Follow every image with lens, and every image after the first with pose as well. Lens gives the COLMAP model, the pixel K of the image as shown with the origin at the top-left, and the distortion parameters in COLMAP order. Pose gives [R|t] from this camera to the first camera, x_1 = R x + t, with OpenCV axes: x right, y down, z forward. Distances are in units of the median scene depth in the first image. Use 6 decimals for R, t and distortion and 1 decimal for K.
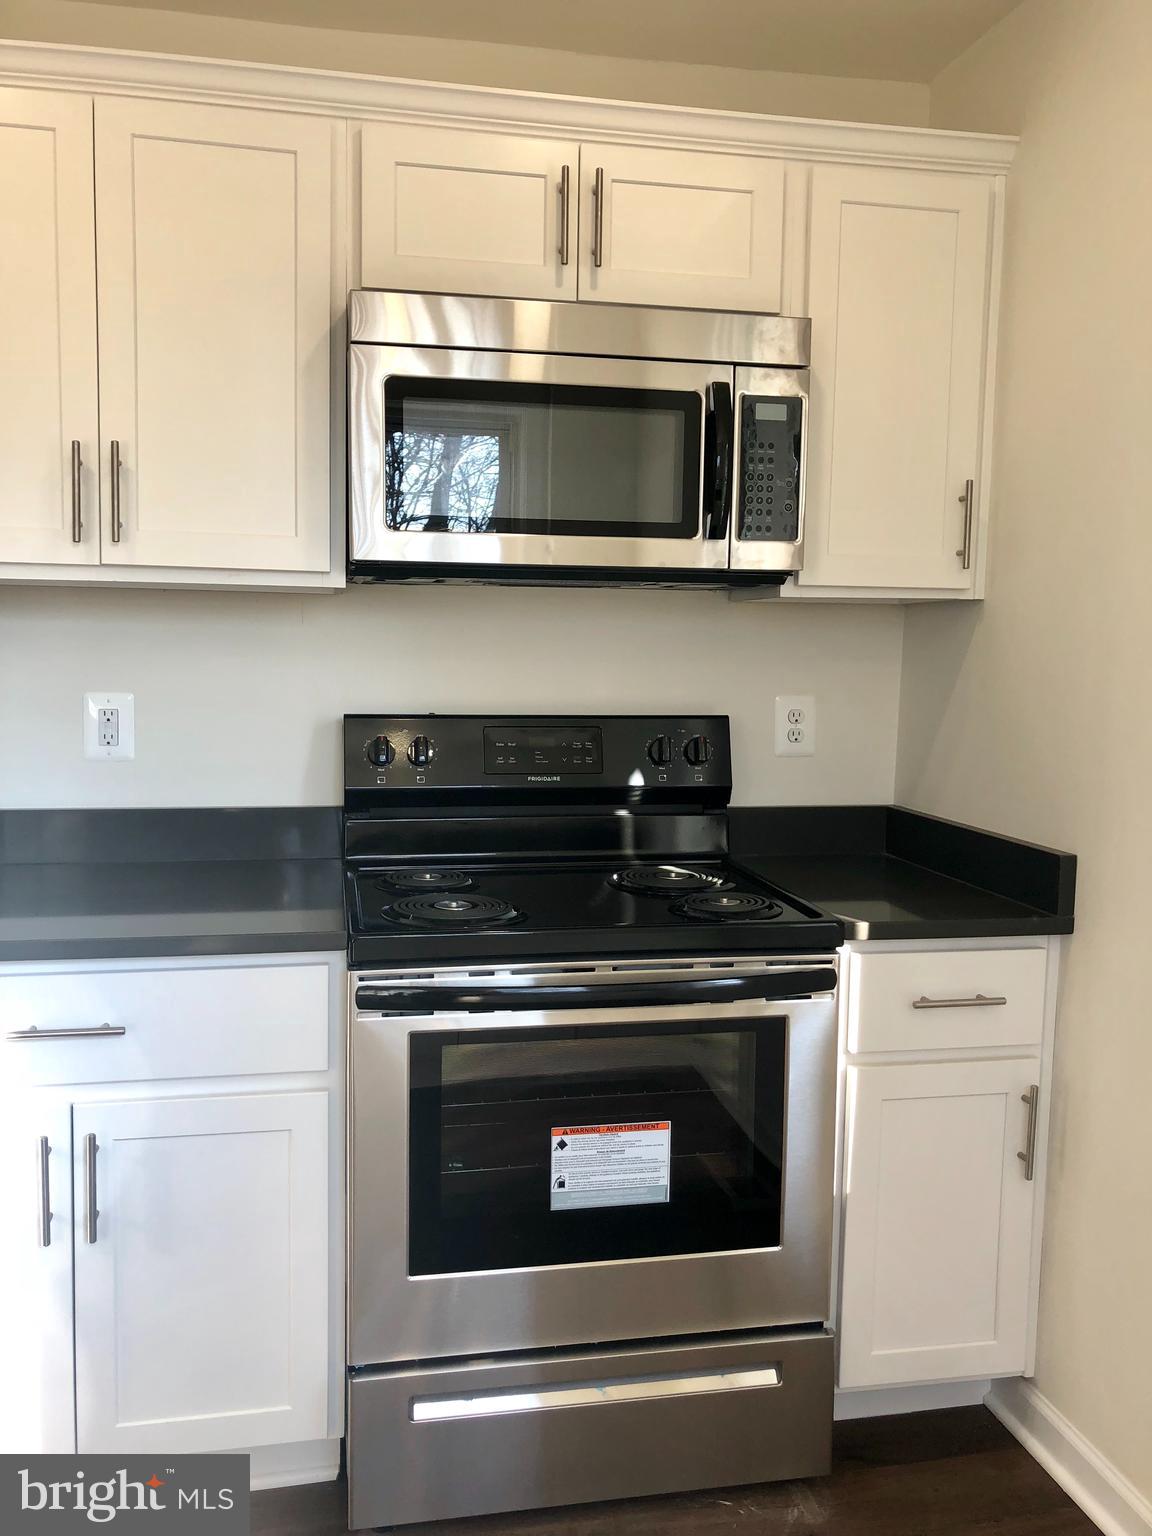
lens RADIAL K [[1252.6, 0, 575.7], [0, 1252.6, 763.6], [0, 0, 1]] dist [0.017290, 0.012358]
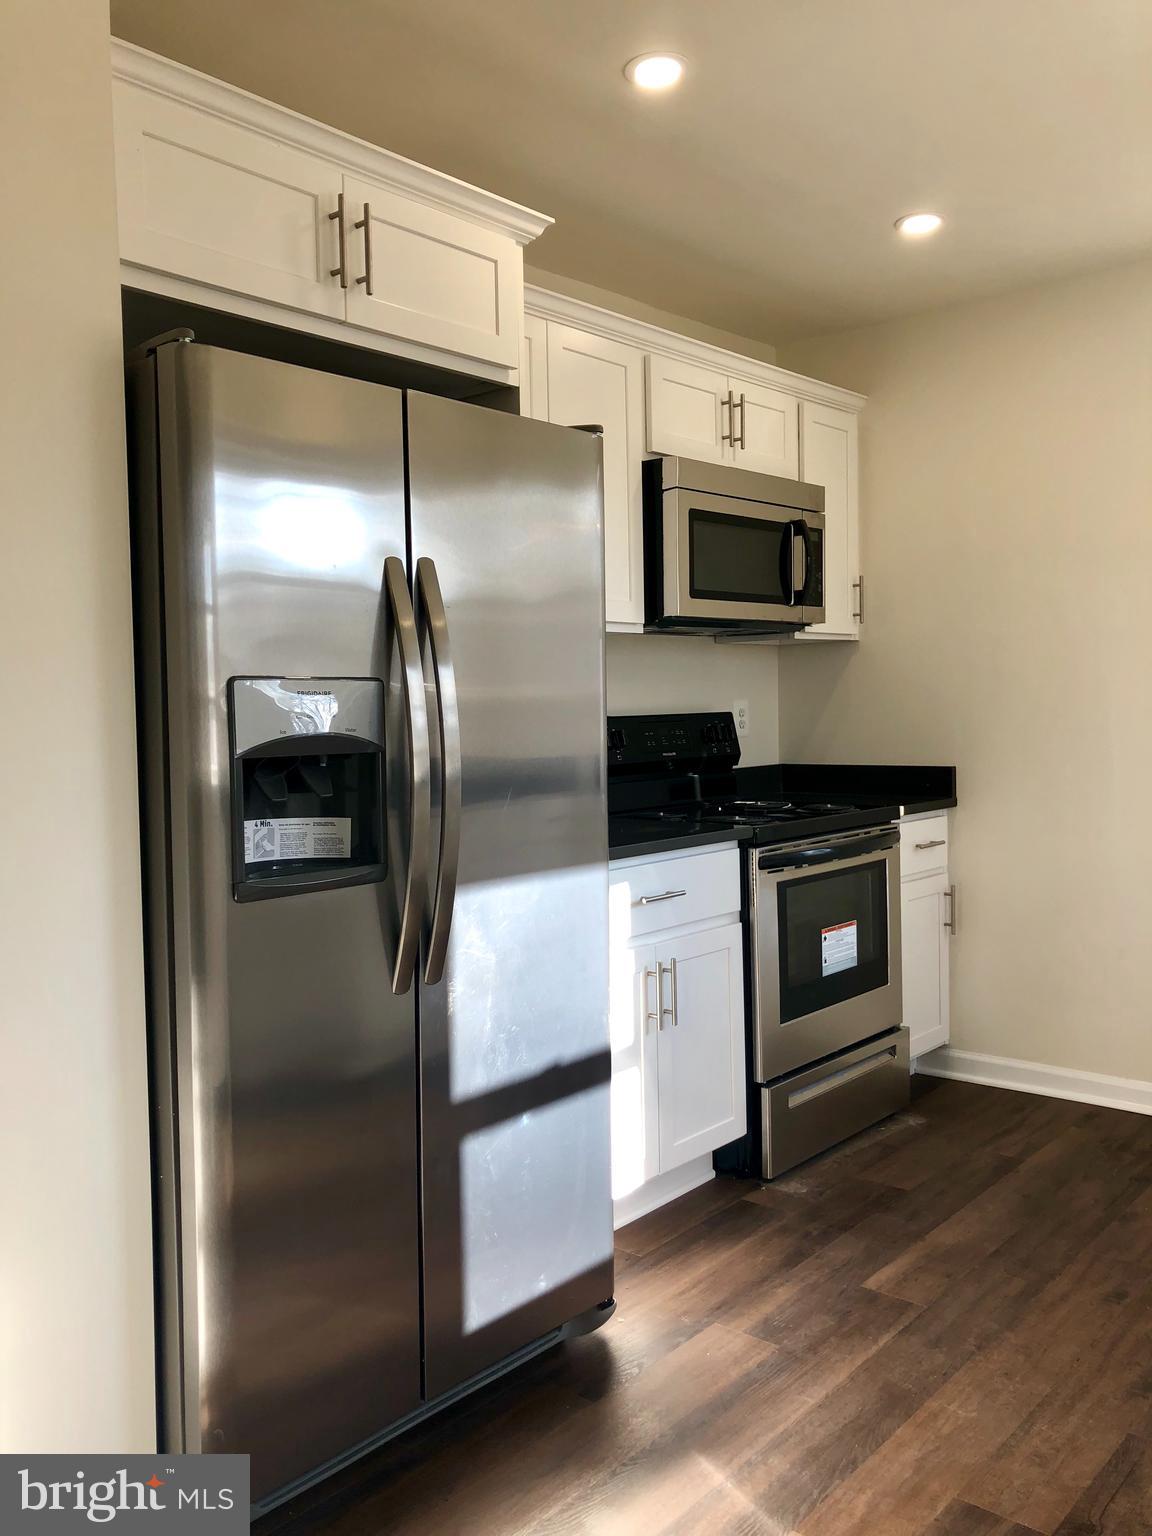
lens RADIAL K [[1252.6, 0, 576.3], [0, 1252.6, 766.7], [0, 0, 1]] dist [0.017290, 0.012358]
pose [[0.800031, -0.064321, 0.596501, -1.250847], [0.092934, 0.995522, -0.017296, 0.051751], [-0.592717, 0.069272, 0.802426, -0.230582]]
